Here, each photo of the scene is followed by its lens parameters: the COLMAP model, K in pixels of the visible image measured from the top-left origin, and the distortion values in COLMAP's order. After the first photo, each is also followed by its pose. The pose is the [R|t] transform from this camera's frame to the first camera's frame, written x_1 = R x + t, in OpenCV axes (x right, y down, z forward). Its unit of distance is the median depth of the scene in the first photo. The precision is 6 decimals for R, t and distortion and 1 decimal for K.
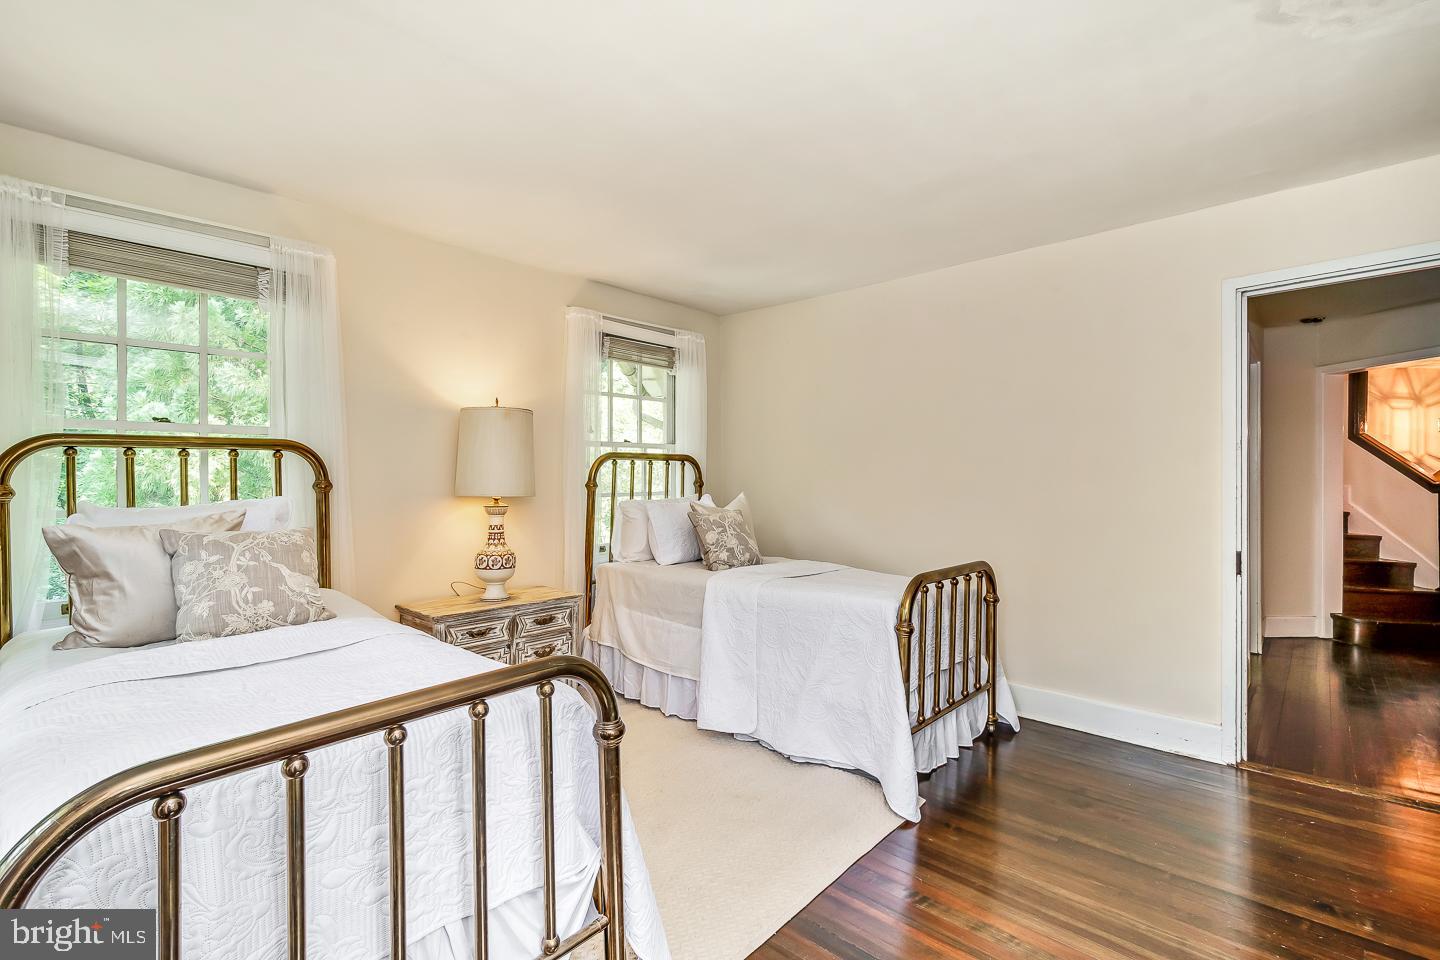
lens RADIAL K [[618.4, 0, 713.3], [0, 618.4, 492.8], [0, 0, 1]] dist [-0.028084, -0.000043]
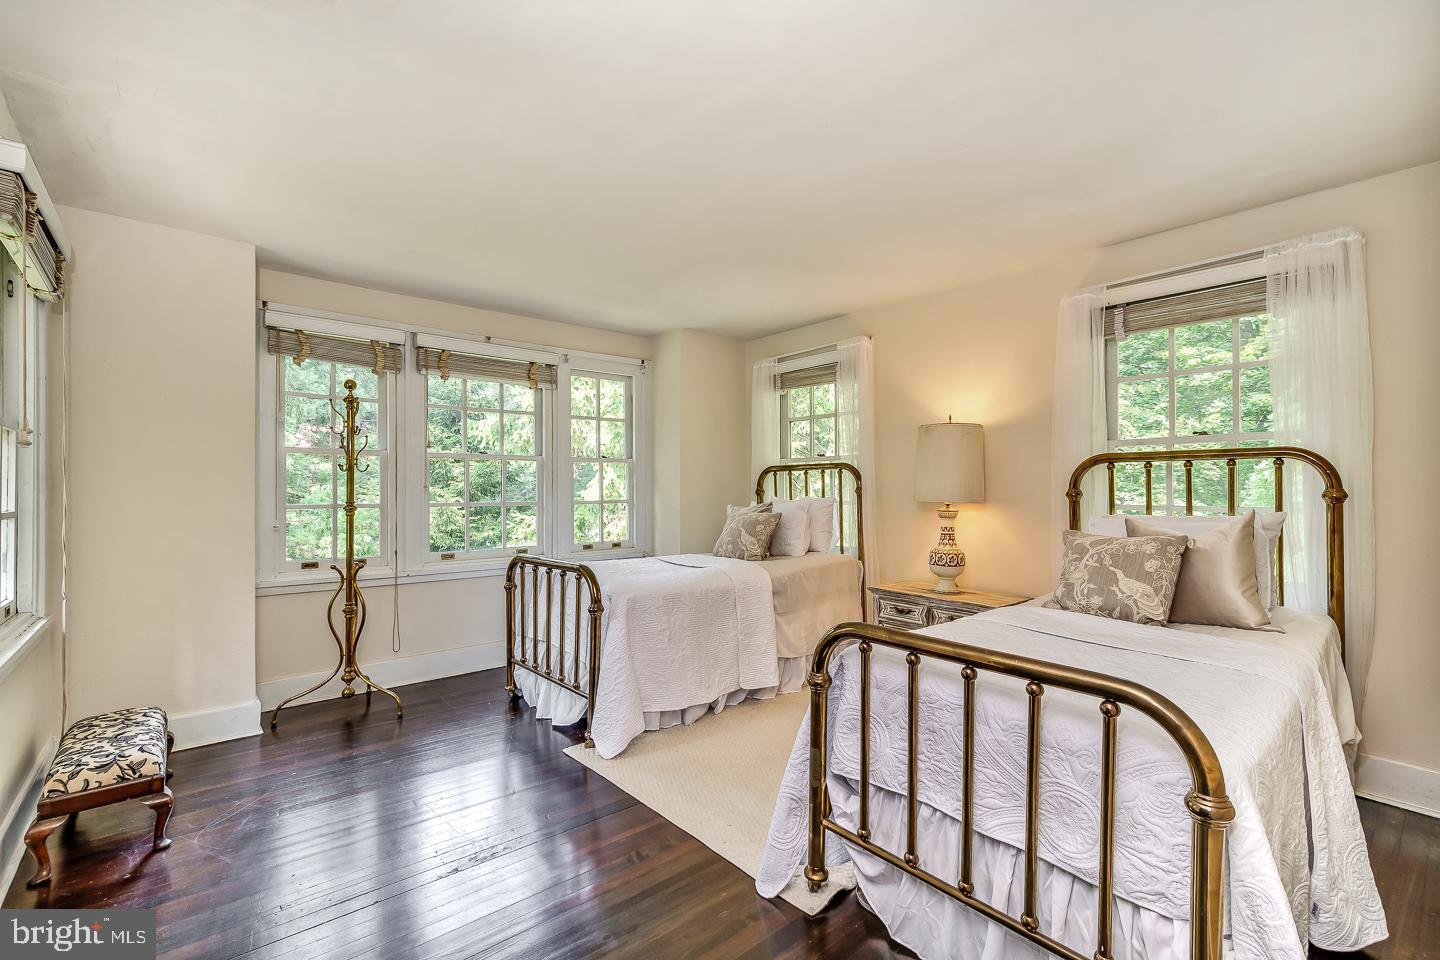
lens RADIAL K [[618.4, 0, 713.3], [0, 618.4, 492.8], [0, 0, 1]] dist [-0.028084, -0.000043]
pose [[-0.133115, 0.008517, -0.991064, 0.736165], [-0.025552, 0.999601, 0.012023, -0.012058], [0.990771, 0.026924, -0.132844, 0.642219]]
